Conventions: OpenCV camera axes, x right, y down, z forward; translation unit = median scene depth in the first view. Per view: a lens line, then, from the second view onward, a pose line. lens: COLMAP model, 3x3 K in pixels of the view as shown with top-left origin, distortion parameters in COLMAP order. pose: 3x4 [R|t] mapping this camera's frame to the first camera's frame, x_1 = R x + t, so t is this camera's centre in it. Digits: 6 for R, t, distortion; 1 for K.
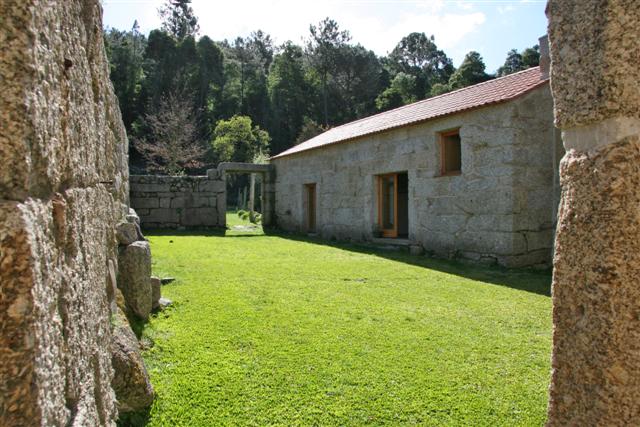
lens RADIAL K [[517.6, 0, 320.0], [0, 517.6, 213.5], [0, 0, 1]] dist [-0.110232, -0.000416]
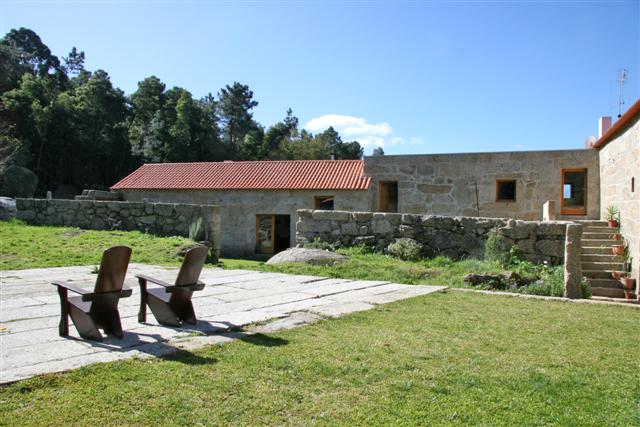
lens RADIAL K [[517.6, 0, 320.0], [0, 517.6, 213.5], [0, 0, 1]] dist [-0.110232, -0.000416]
pose [[0.607107, 0.008671, 0.794572, -1.017831], [-0.018135, 0.999831, 0.002946, -0.082402], [-0.794413, -0.016198, 0.607162, -0.124988]]
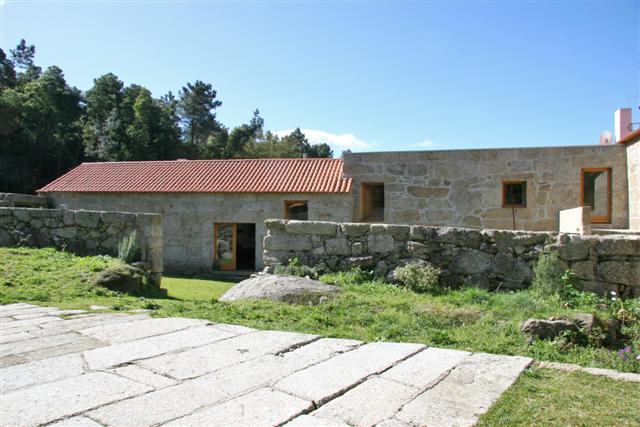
lens RADIAL K [[517.6, 0, 320.0], [0, 517.6, 213.5], [0, 0, 1]] dist [-0.110232, -0.000416]
pose [[0.552357, 0.013696, 0.833495, -0.821882], [-0.015879, 0.999856, -0.005907, -0.091721], [-0.833457, -0.009972, 0.552495, 0.044261]]
